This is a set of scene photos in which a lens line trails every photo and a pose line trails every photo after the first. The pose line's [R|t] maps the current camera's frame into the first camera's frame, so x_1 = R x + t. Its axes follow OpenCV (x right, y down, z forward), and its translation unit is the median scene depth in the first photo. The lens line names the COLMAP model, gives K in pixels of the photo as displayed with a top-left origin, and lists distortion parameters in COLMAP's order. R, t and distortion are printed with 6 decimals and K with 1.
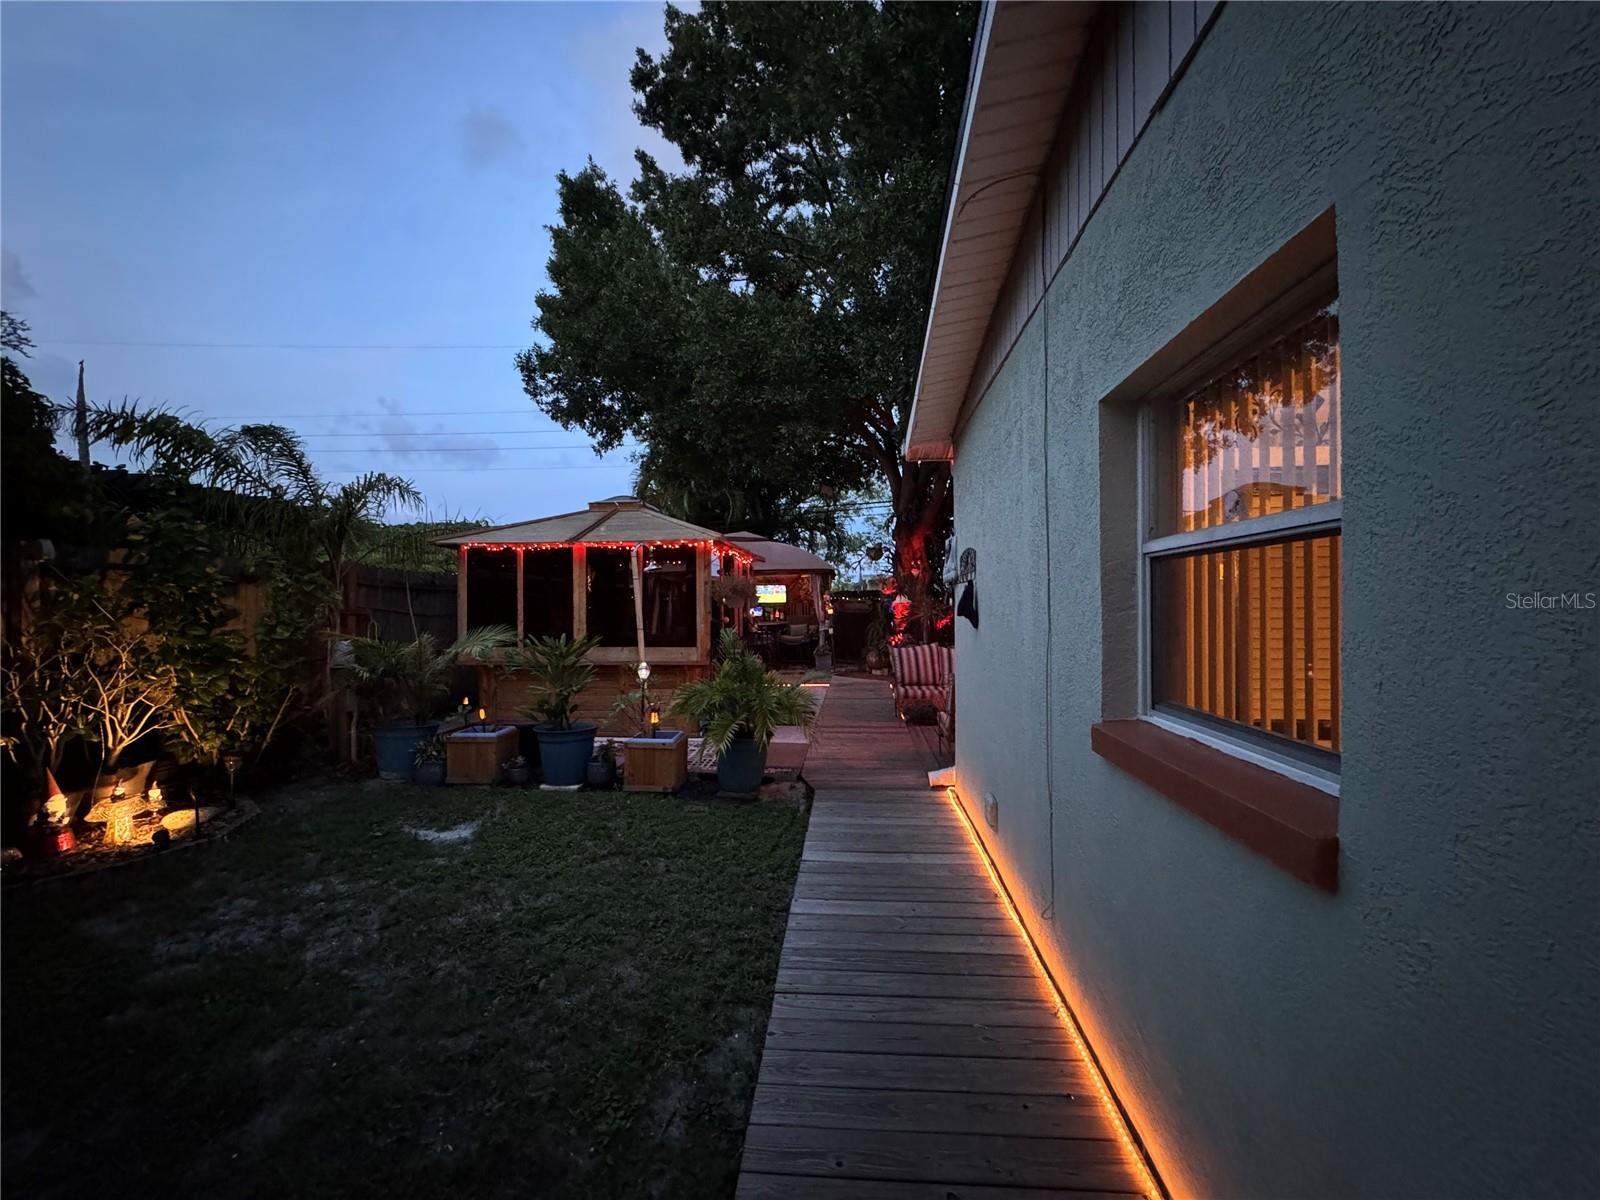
lens RADIAL K [[646.1, 0, 802.5], [0, 646.1, 605.5], [0, 0, 1]] dist [-0.003464, 0.000765]
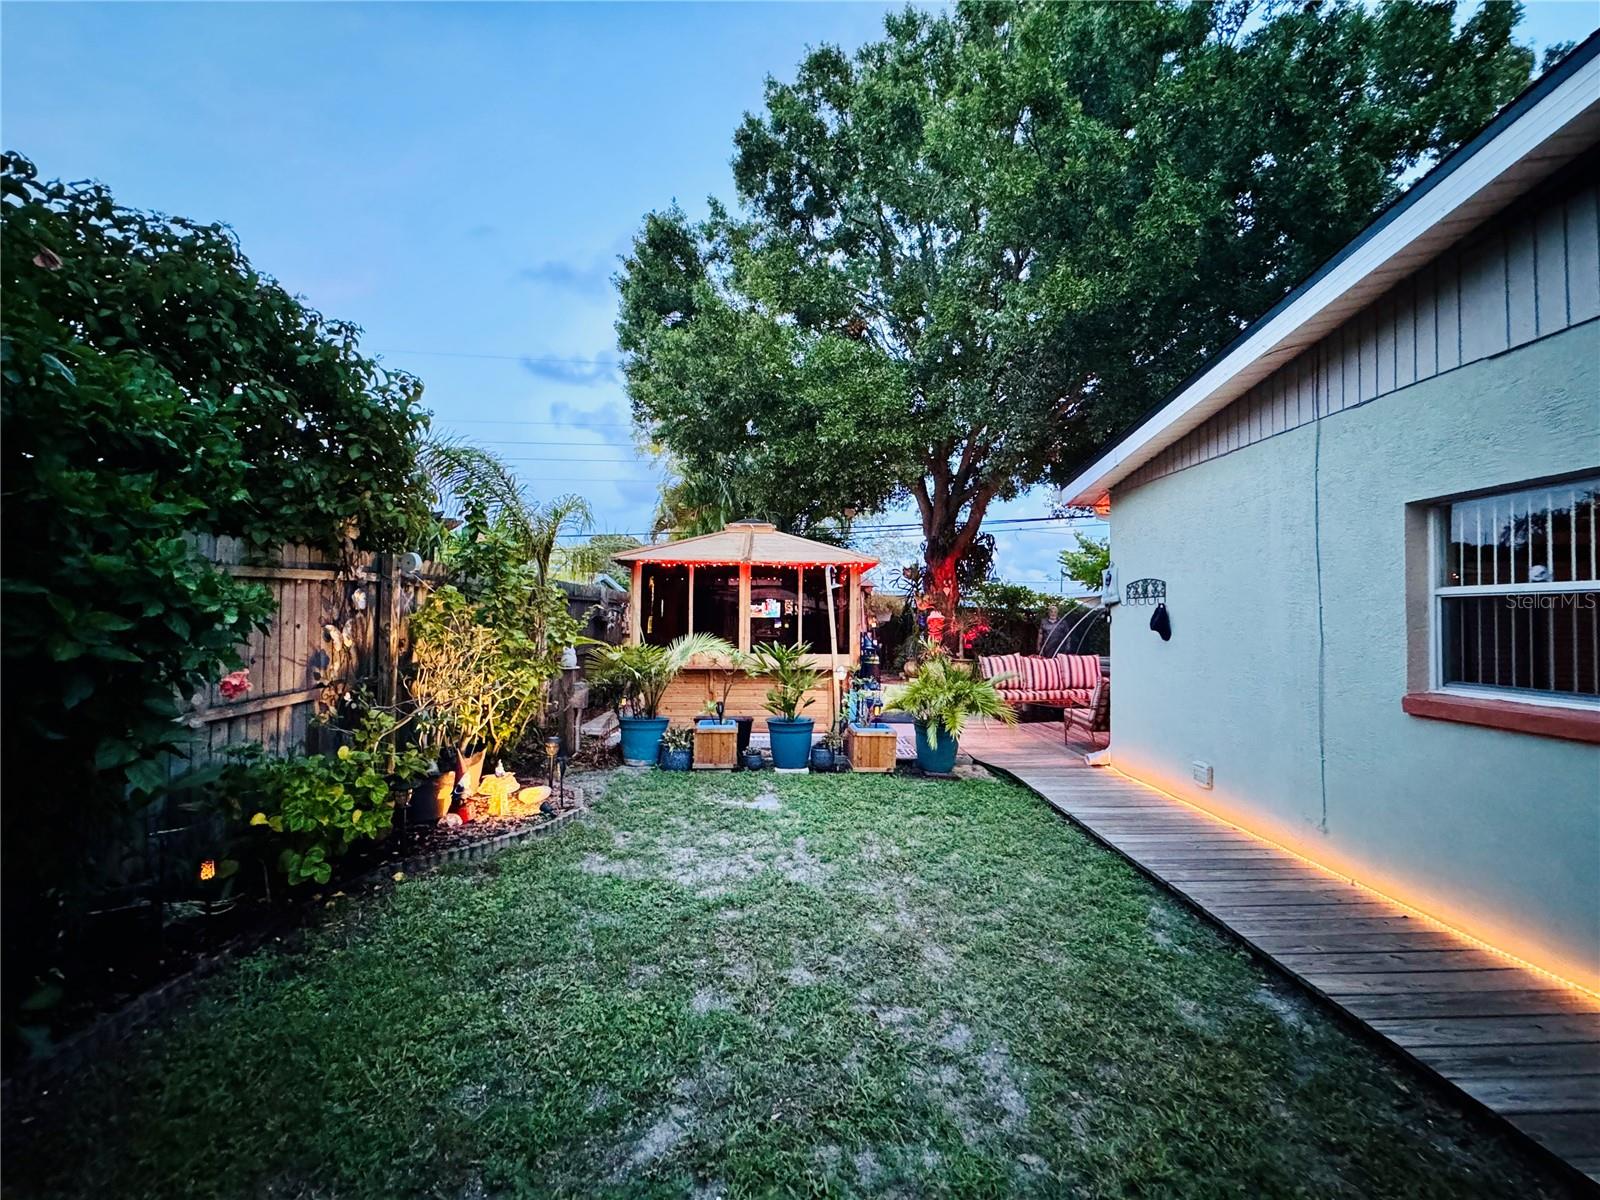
lens RADIAL K [[646.1, 0, 802.1], [0, 646.1, 604.5], [0, 0, 1]] dist [-0.003464, 0.000765]
pose [[0.992930, 0.017774, 0.117364, -0.375822], [-0.015152, 0.999616, -0.023192, 0.003223], [-0.117731, 0.021250, 0.992818, -0.137468]]
